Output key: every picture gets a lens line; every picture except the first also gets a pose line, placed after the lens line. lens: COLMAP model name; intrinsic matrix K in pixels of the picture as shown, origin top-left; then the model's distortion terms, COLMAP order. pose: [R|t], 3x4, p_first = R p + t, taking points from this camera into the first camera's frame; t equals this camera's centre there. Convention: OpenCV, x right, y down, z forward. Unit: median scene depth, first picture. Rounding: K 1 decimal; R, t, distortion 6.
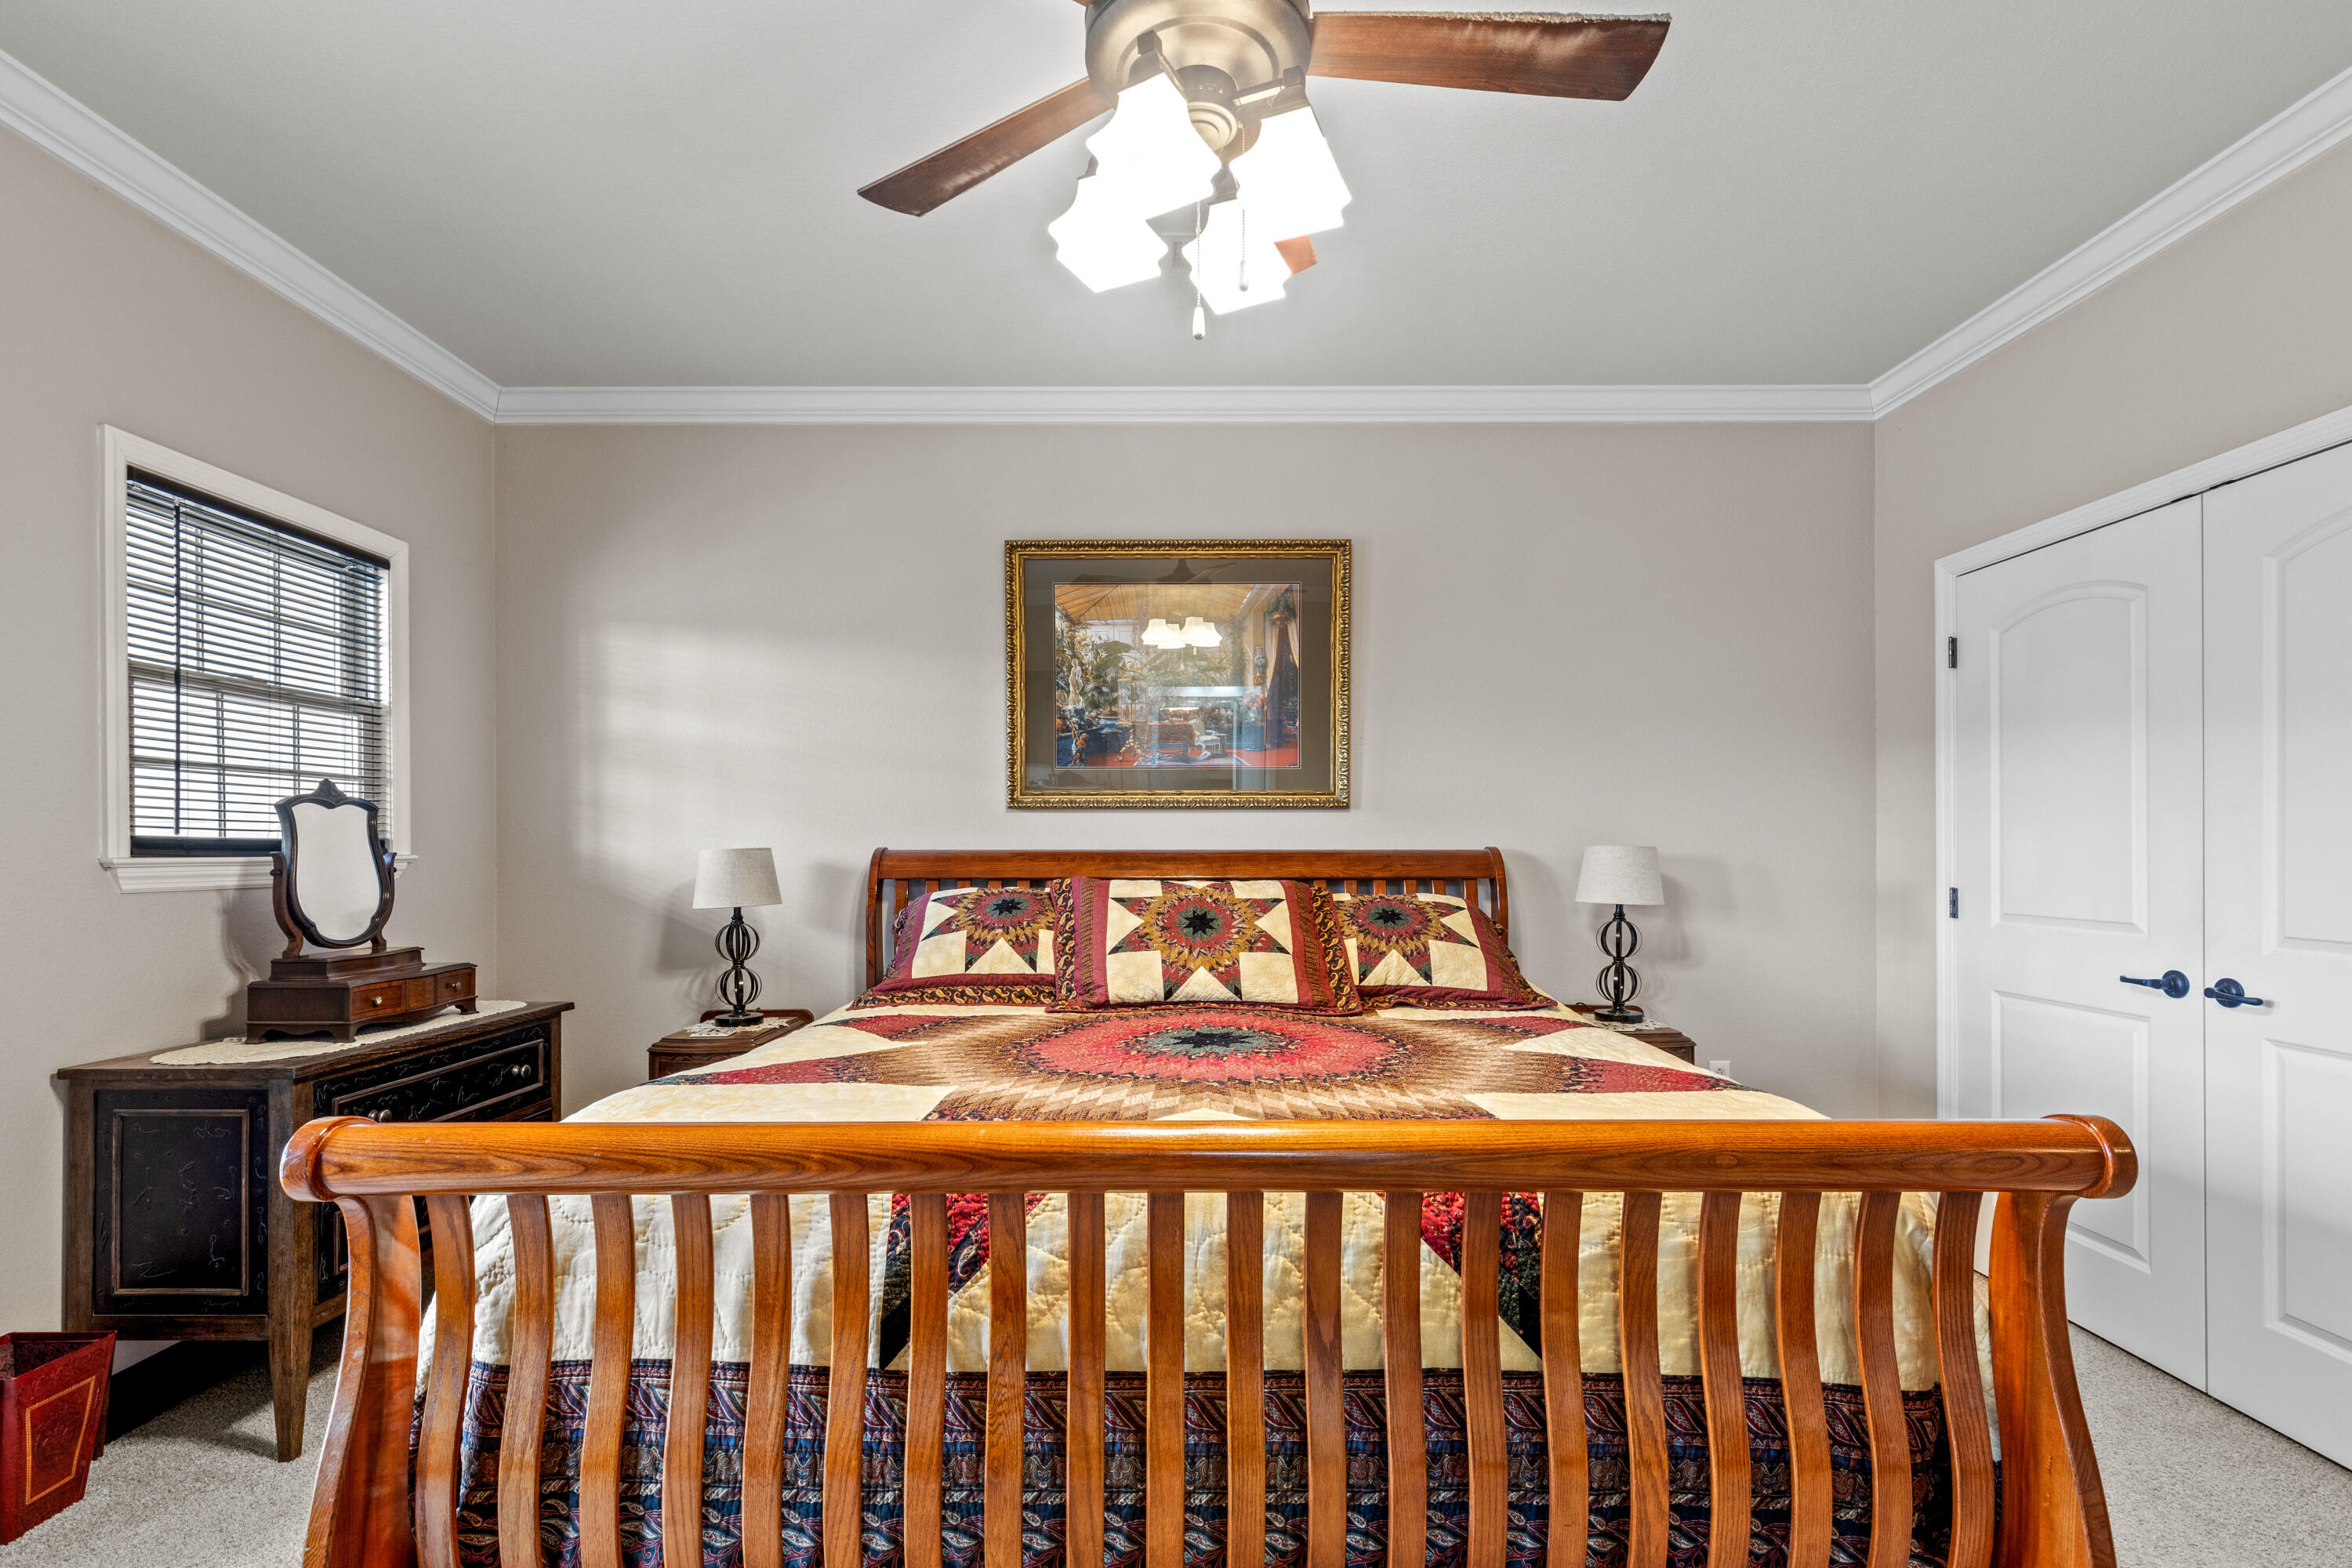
lens RADIAL K [[1069.0, 0, 1177.0], [0, 1069.0, 820.8], [0, 0, 1]] dist [0.017736, -0.000089]
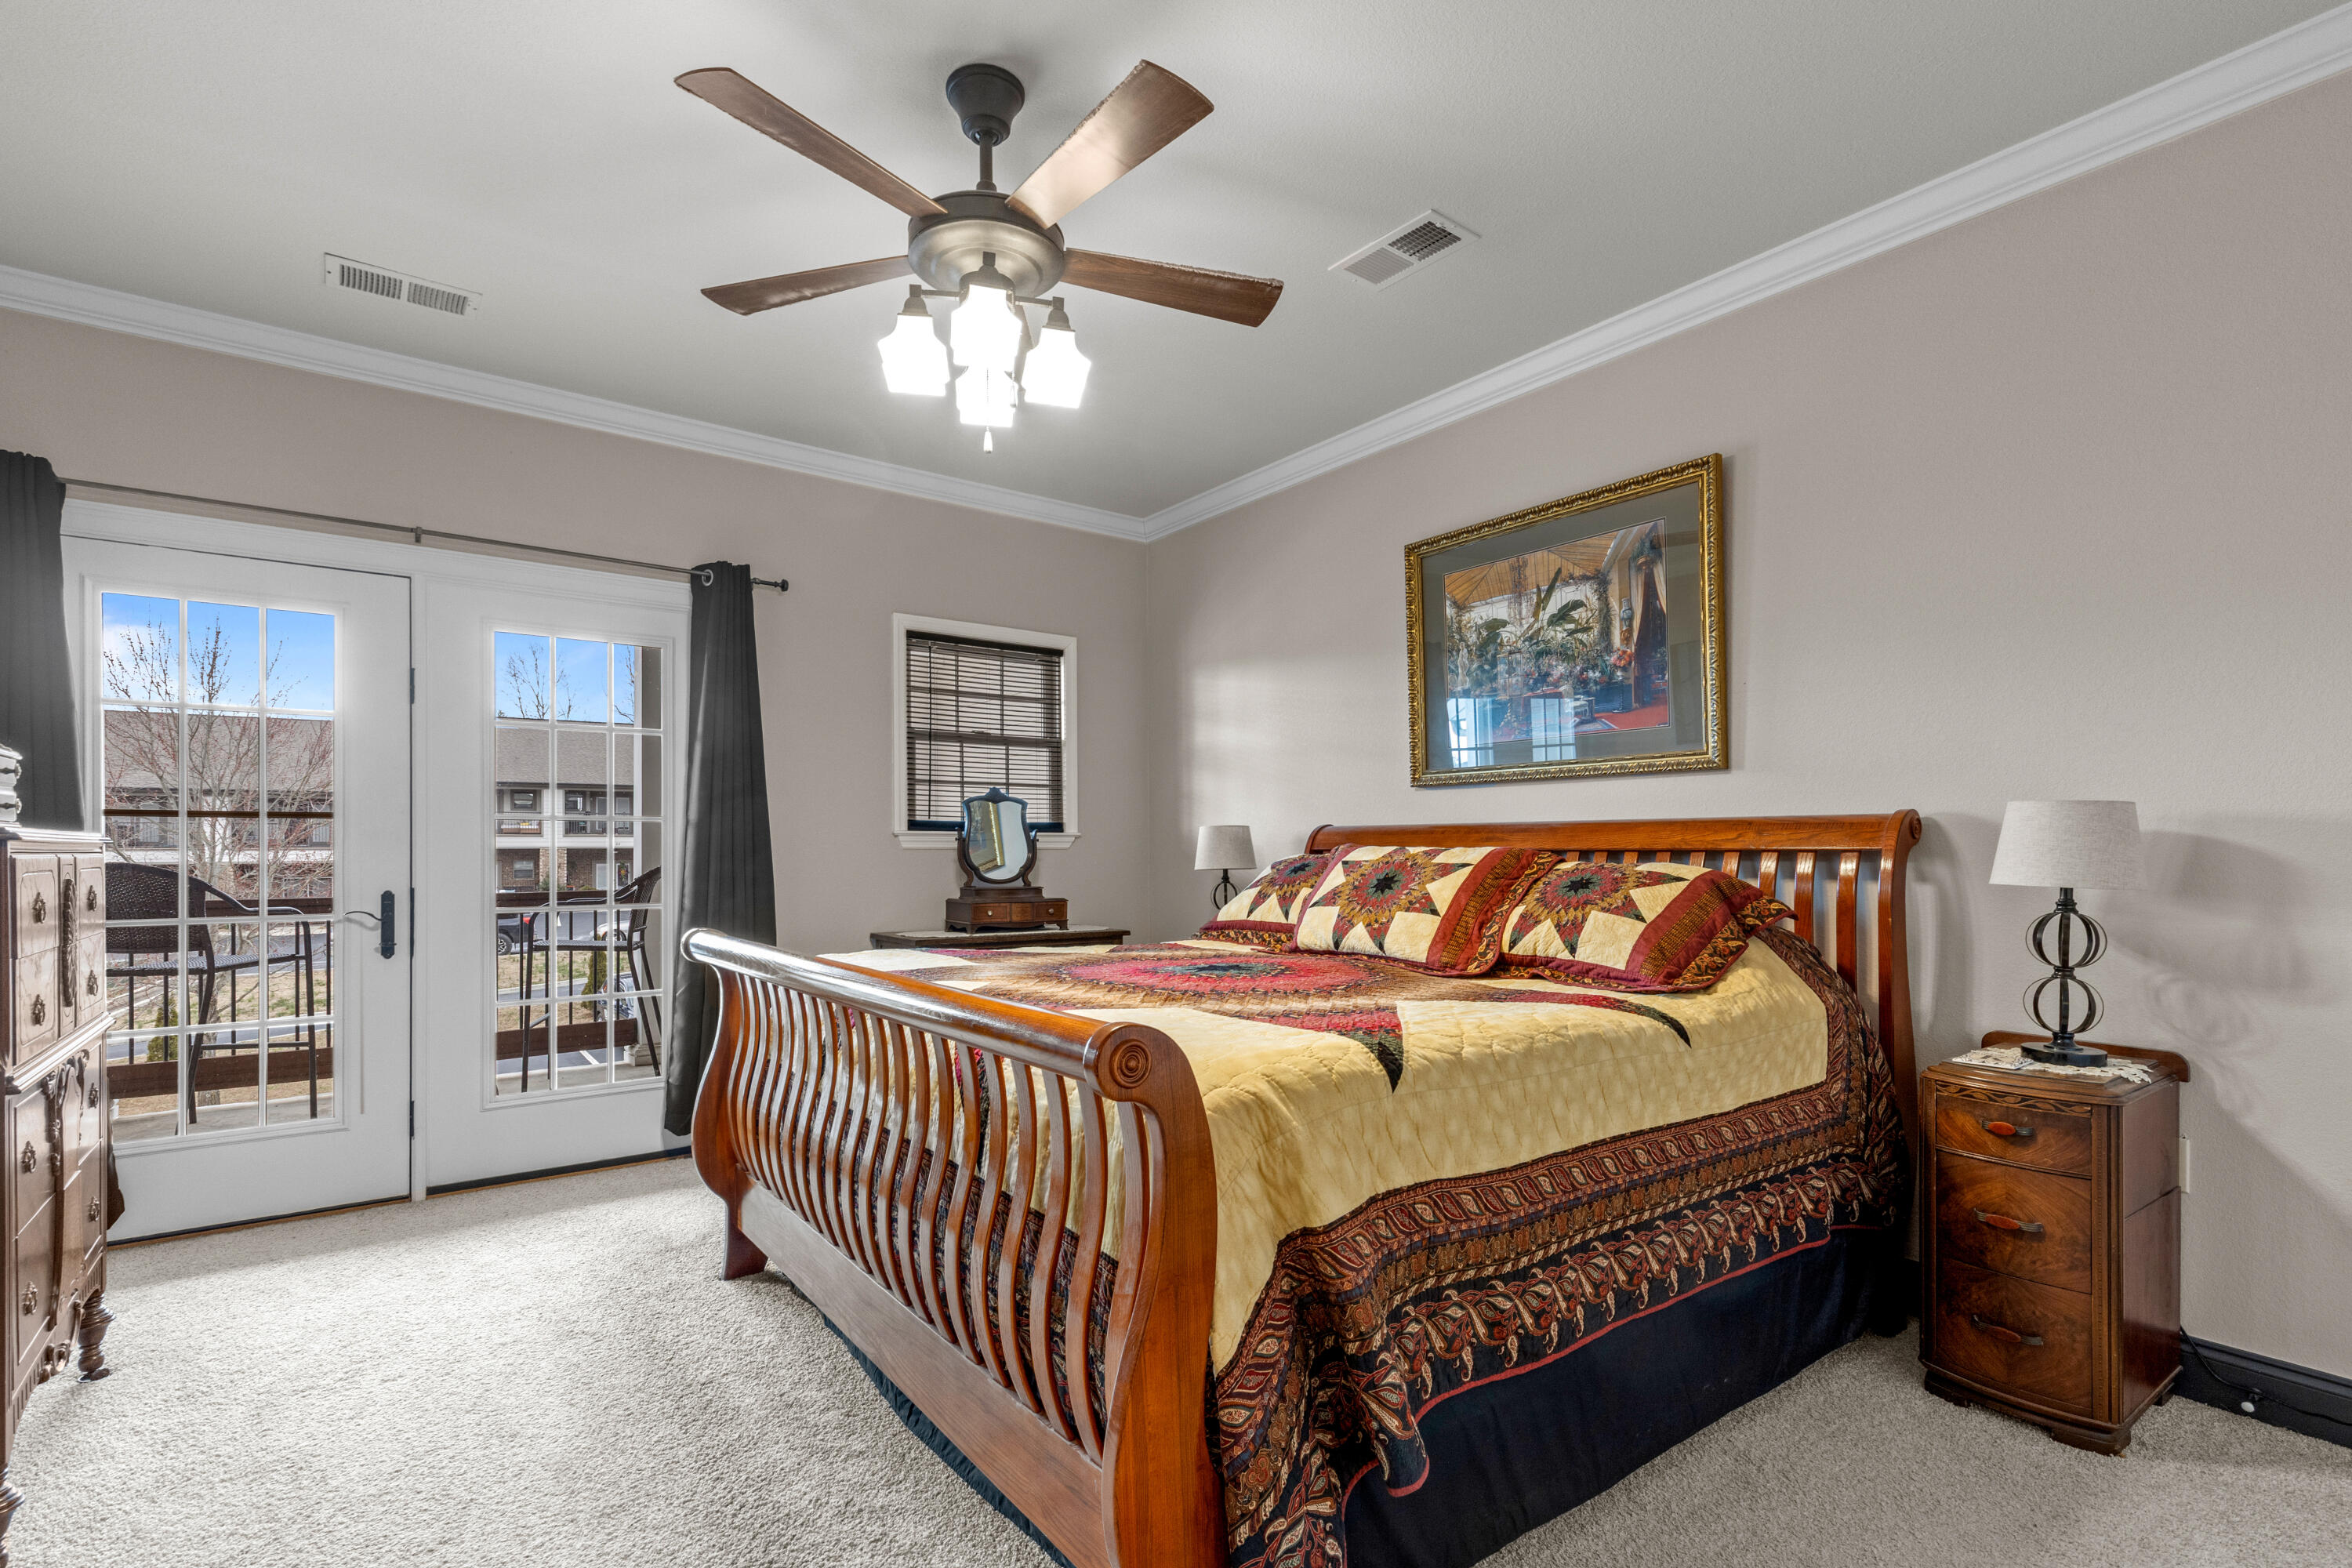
lens RADIAL K [[1081.5, 0, 1181.4], [0, 1081.5, 820.8], [0, 0, 1]] dist [-0.000179, -0.000222]
pose [[0.600401, -0.020453, -0.799438, 0.673277], [0.018601, 0.999760, -0.011608, 0.035987], [0.799483, -0.007901, 0.600637, 0.162860]]
